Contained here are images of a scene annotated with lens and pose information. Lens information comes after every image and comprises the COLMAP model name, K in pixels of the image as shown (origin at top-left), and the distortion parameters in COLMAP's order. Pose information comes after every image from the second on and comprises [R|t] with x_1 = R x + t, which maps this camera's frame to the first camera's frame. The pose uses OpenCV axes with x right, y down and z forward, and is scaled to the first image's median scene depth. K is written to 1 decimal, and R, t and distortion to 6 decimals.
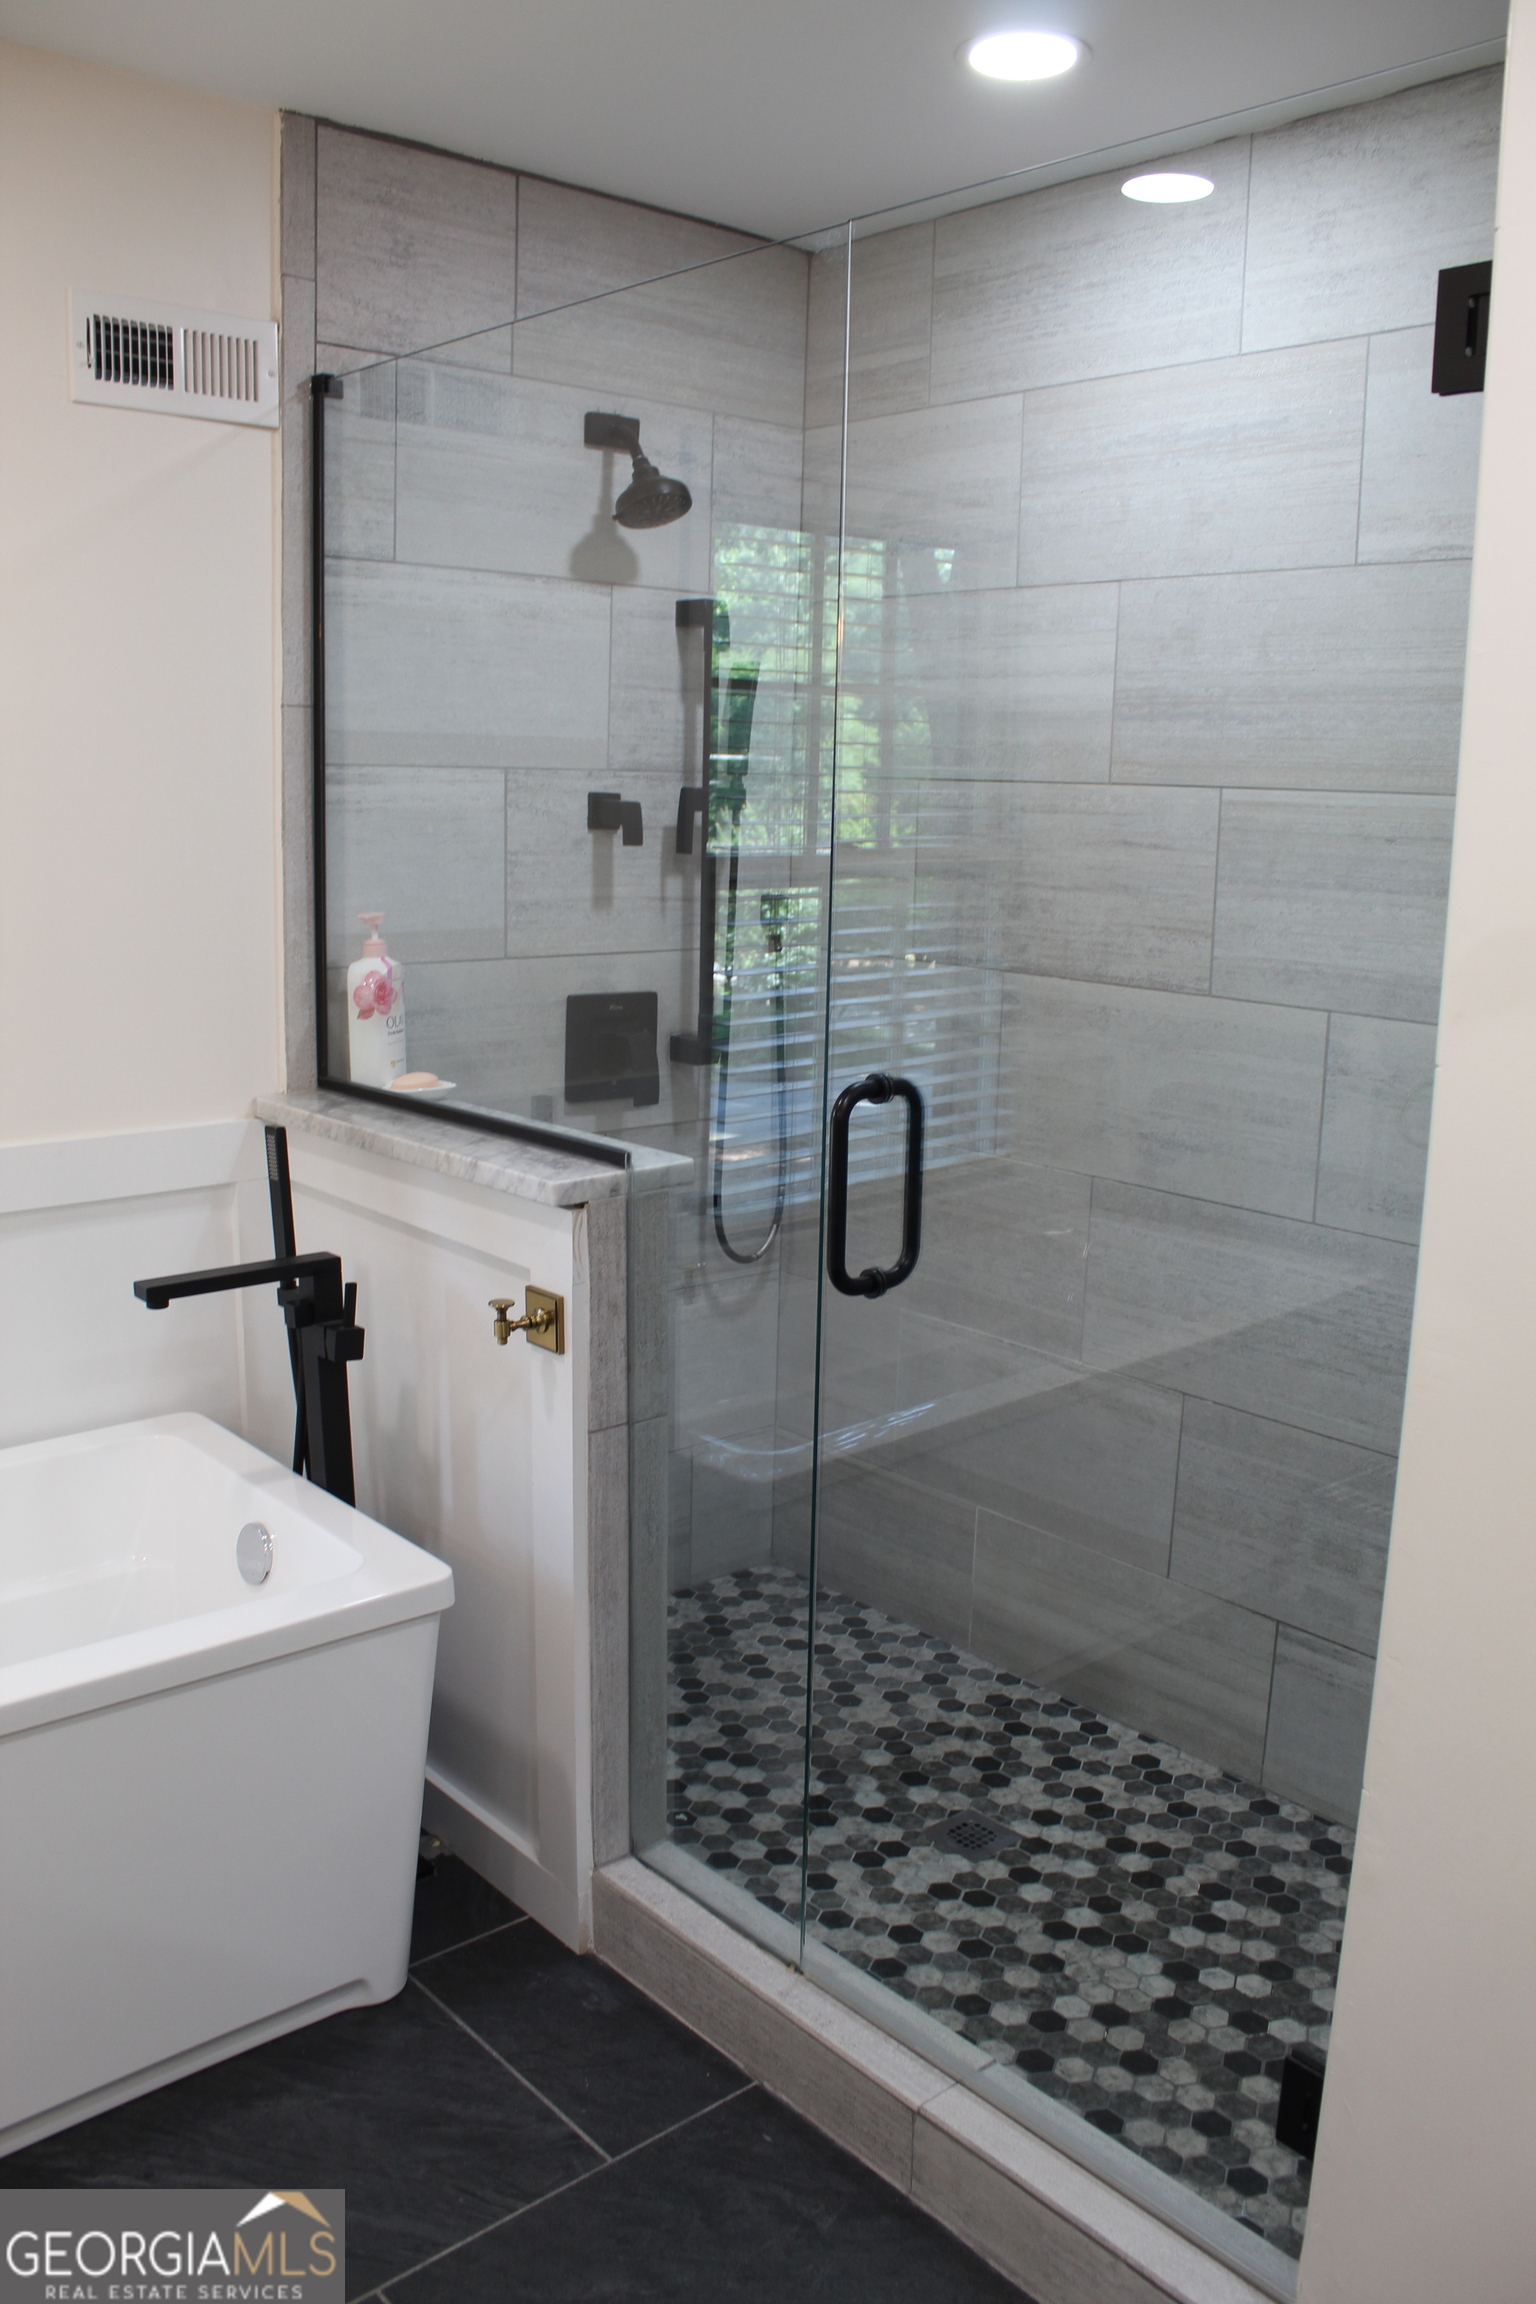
lens RADIAL K [[1904.0, 0, 768.0], [0, 1904.0, 1152.0], [0, 0, 1]] dist [-0.174654, 0.166887]
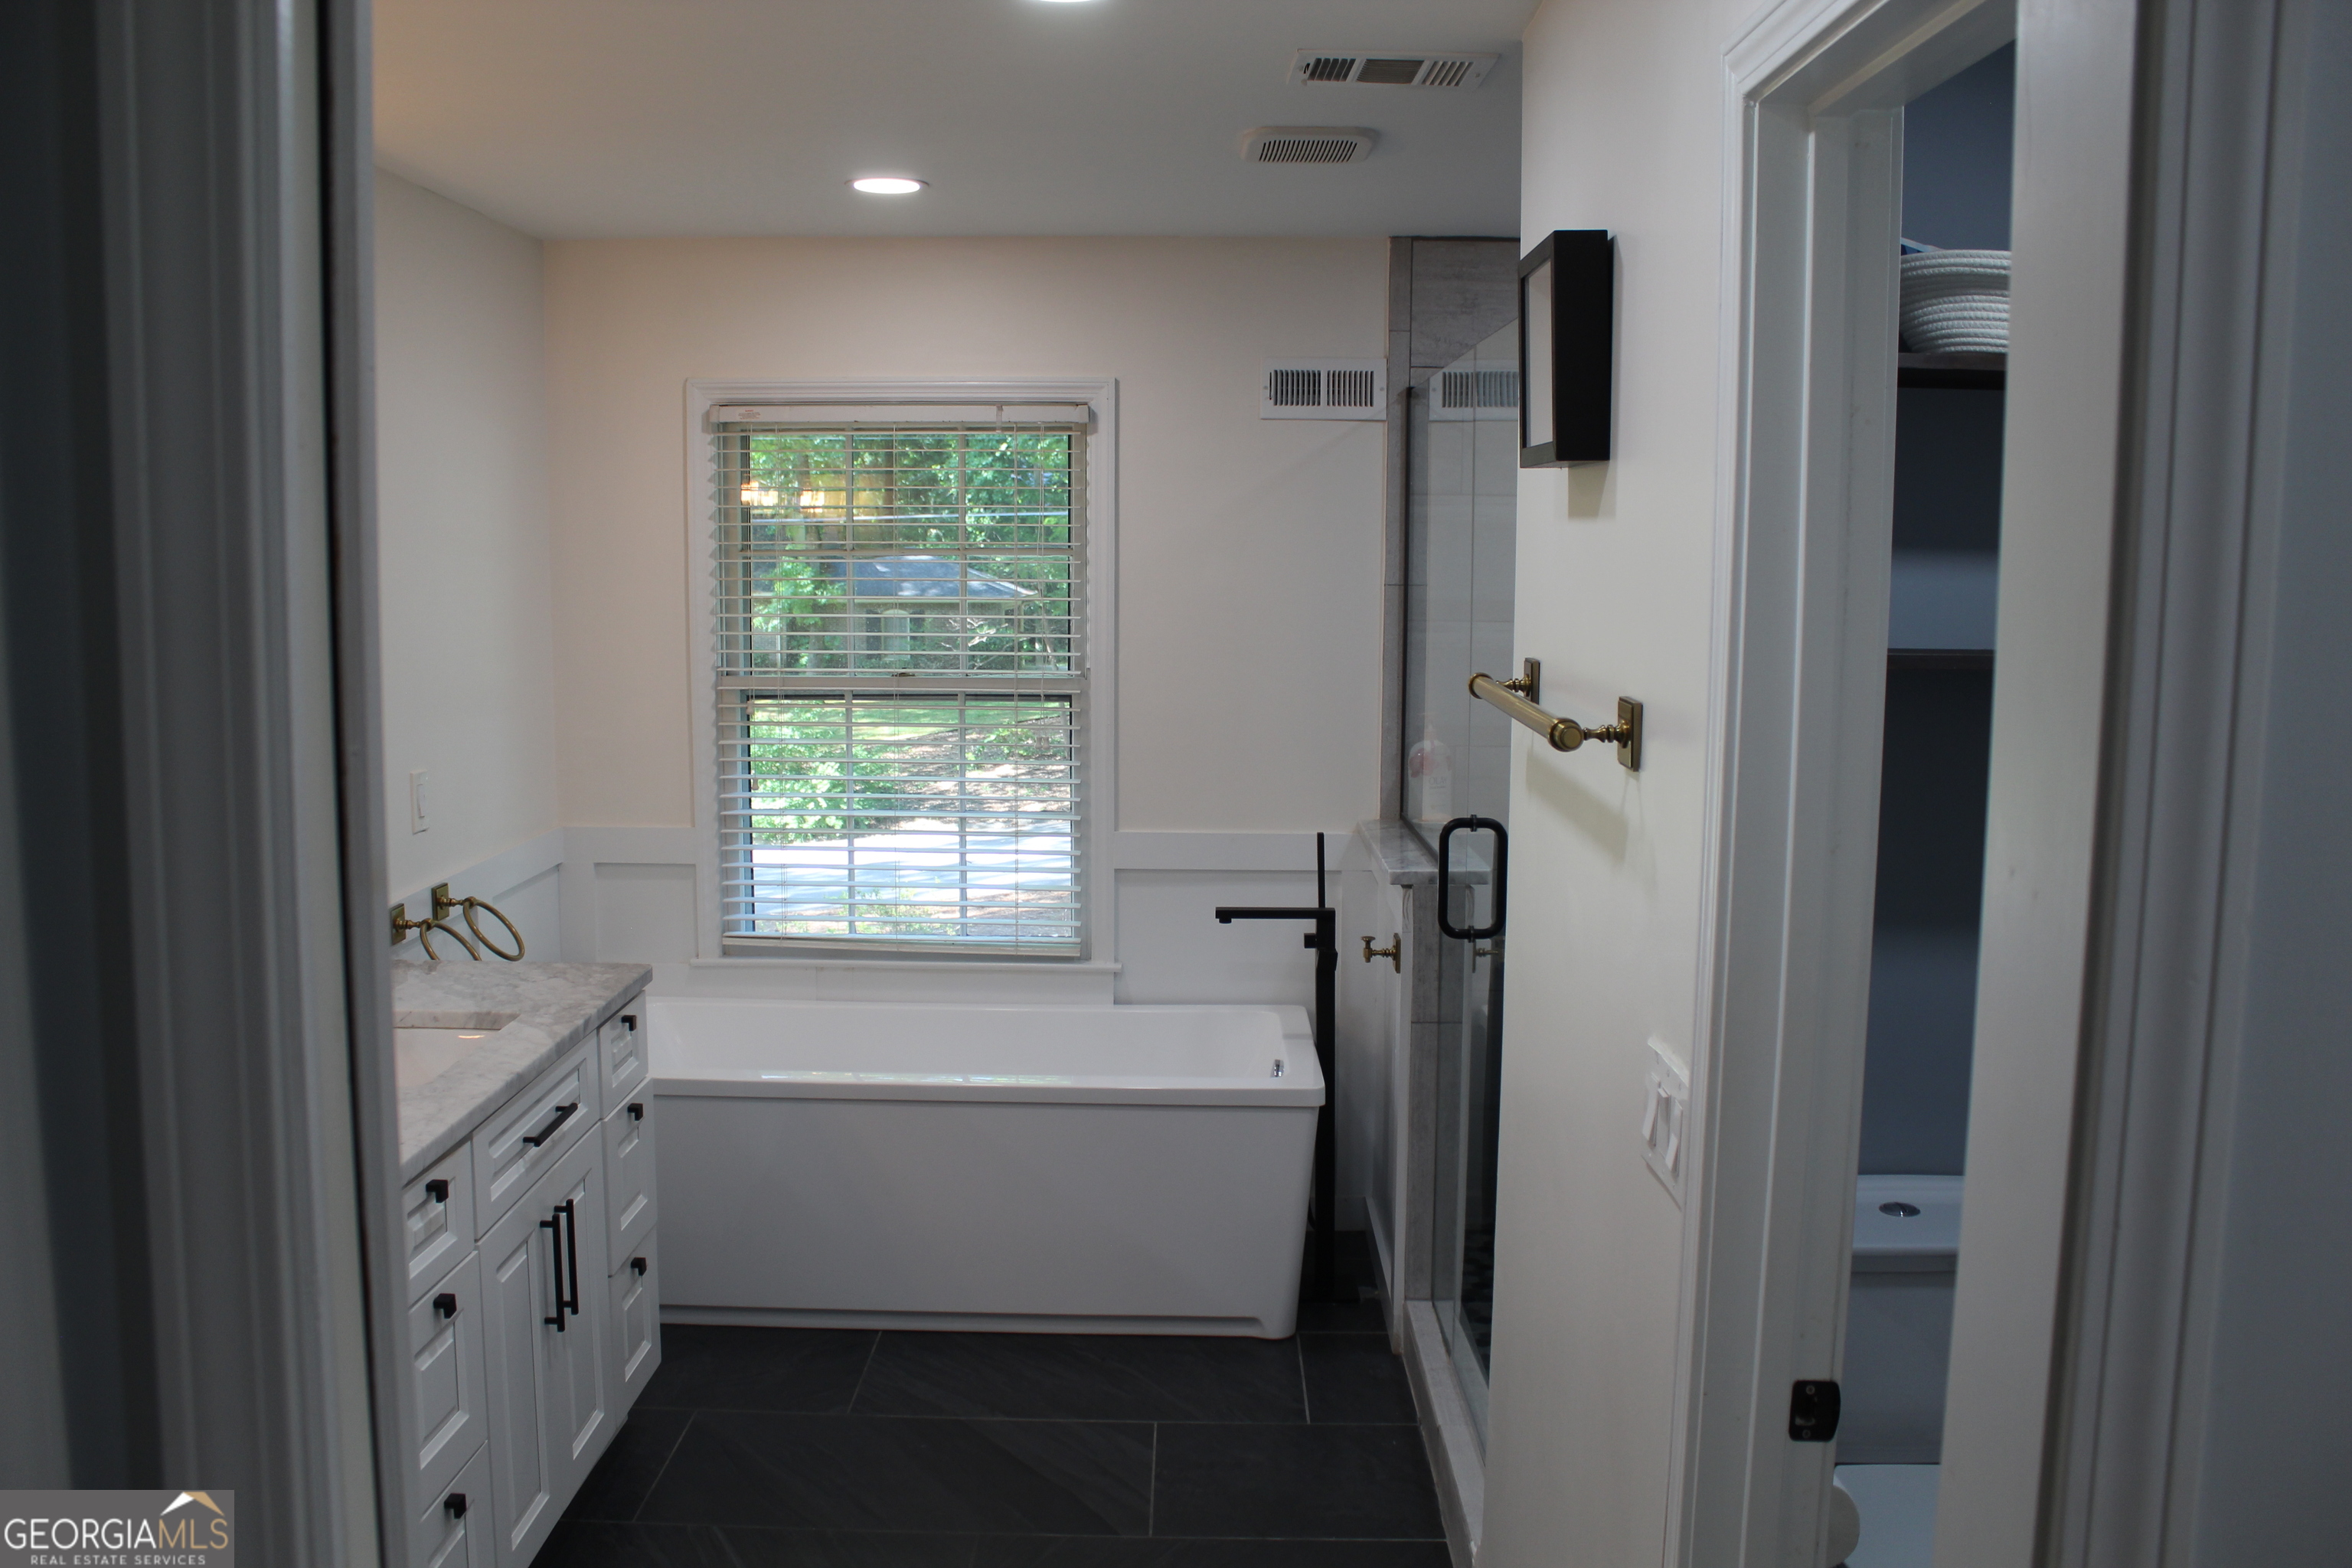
lens RADIAL K [[2011.8, 0, 1176.1], [0, 2011.8, 748.8], [0, 0, 1]] dist [-0.158093, 0.164976]
pose [[0.747448, 0.052273, -0.662260, 0.869877], [-0.119008, 0.991309, -0.056071, 0.029570], [0.653573, 0.120724, 0.747173, -0.476353]]
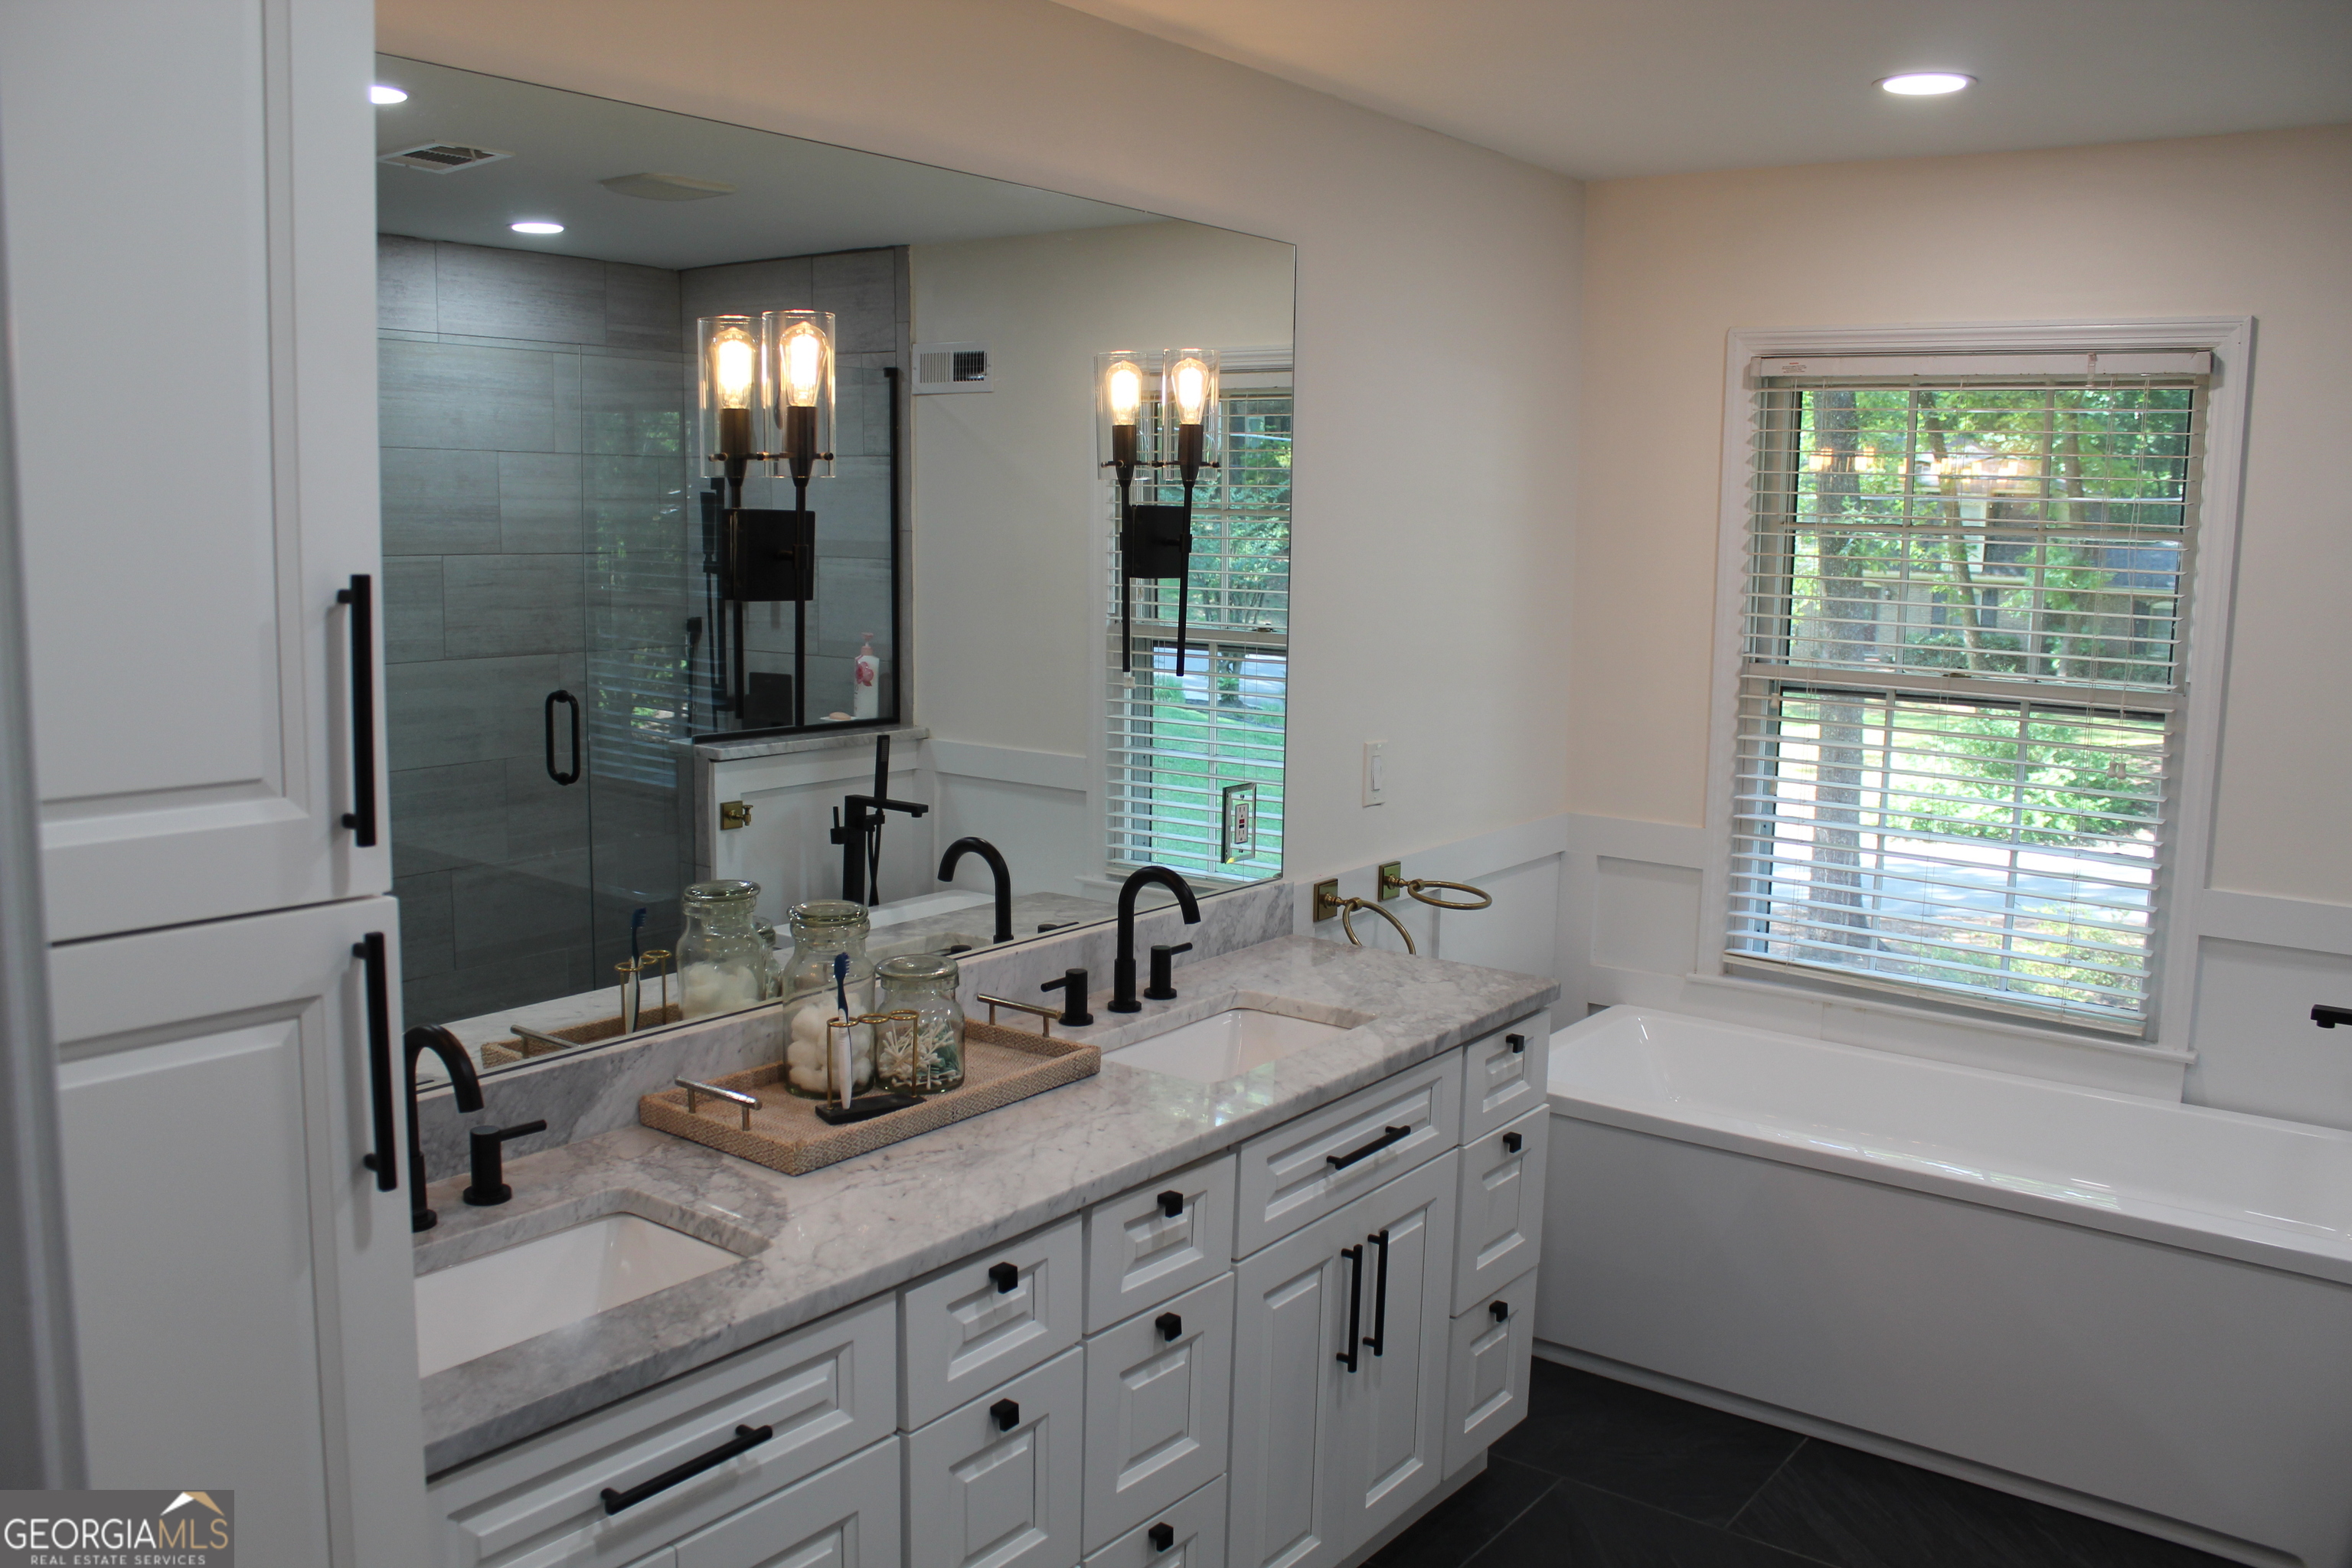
lens RADIAL K [[2011.8, 0, 1176.1], [0, 2011.8, 748.8], [0, 0, 1]] dist [-0.158093, 0.164976]
pose [[0.208514, 0.106887, -0.972161, 0.825784], [-0.202398, 0.977208, 0.064031, -0.035291], [0.956847, 0.183412, 0.225395, -0.164893]]
